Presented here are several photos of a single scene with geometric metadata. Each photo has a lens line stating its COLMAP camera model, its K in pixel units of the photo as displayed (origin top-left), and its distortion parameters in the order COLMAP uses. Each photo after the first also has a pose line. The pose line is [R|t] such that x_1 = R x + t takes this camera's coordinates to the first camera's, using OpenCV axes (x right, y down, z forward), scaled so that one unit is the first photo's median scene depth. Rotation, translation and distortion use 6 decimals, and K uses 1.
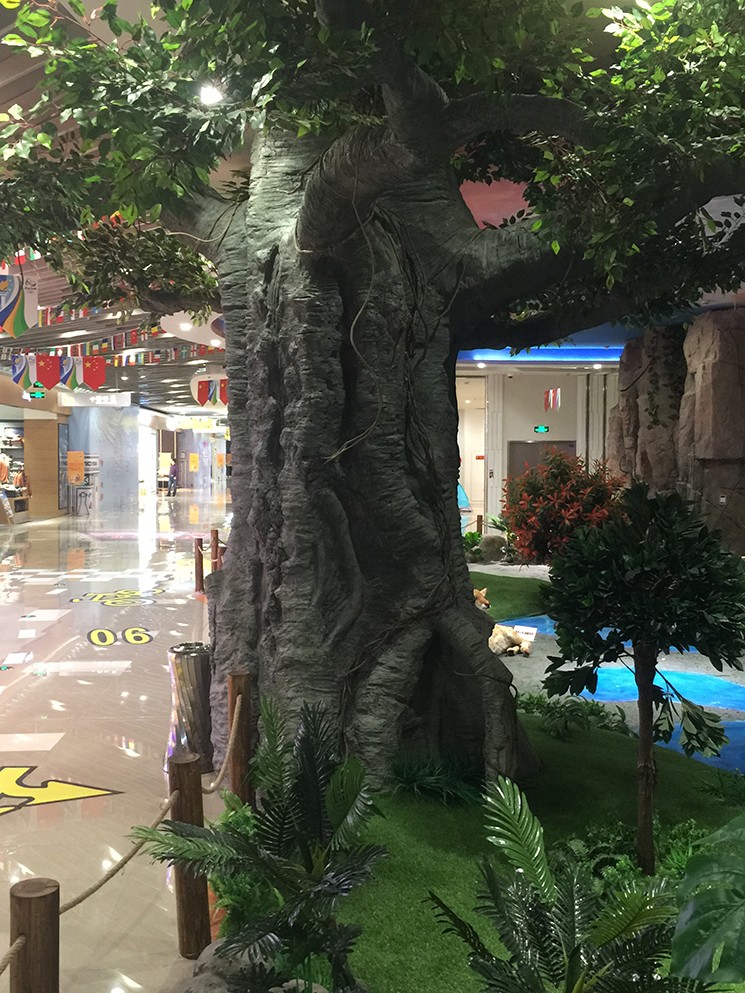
lens RADIAL K [[1096.0, 0, 379.4], [0, 1096.0, 476.4], [0, 0, 1]] dist [0.067599, -0.026662]
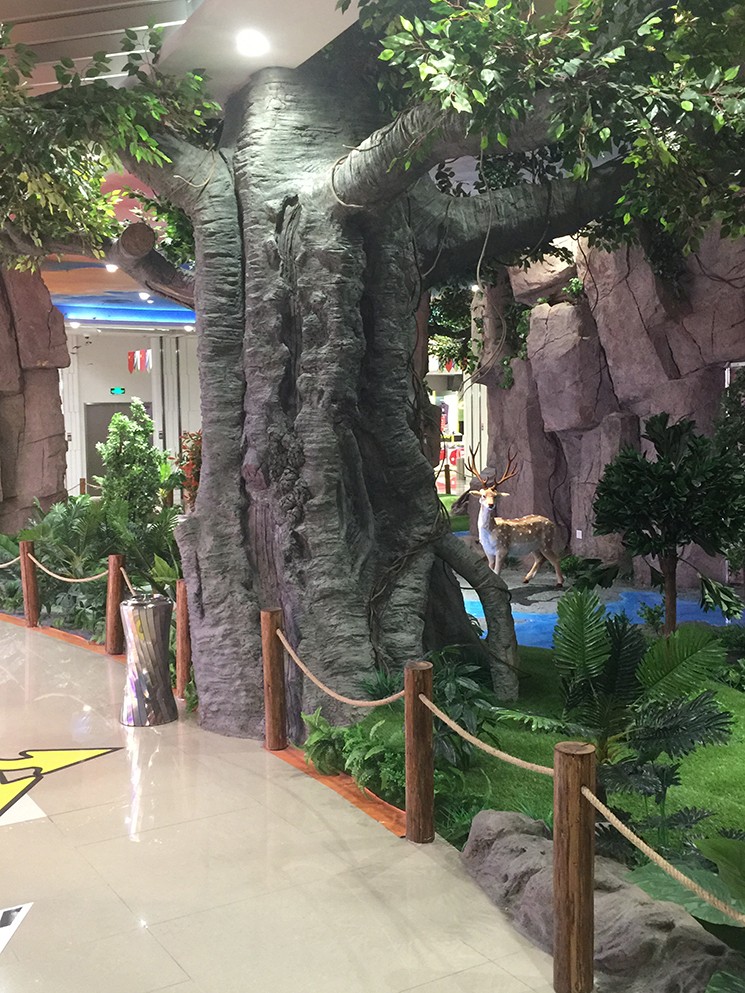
lens RADIAL K [[1096.0, 0, 379.4], [0, 1096.0, 476.4], [0, 0, 1]] dist [0.067599, -0.026662]
pose [[0.880208, -0.045148, 0.472435, -0.524382], [0.030736, 0.998798, 0.038185, 0.016563], [-0.473591, -0.019090, 0.880538, 0.038884]]
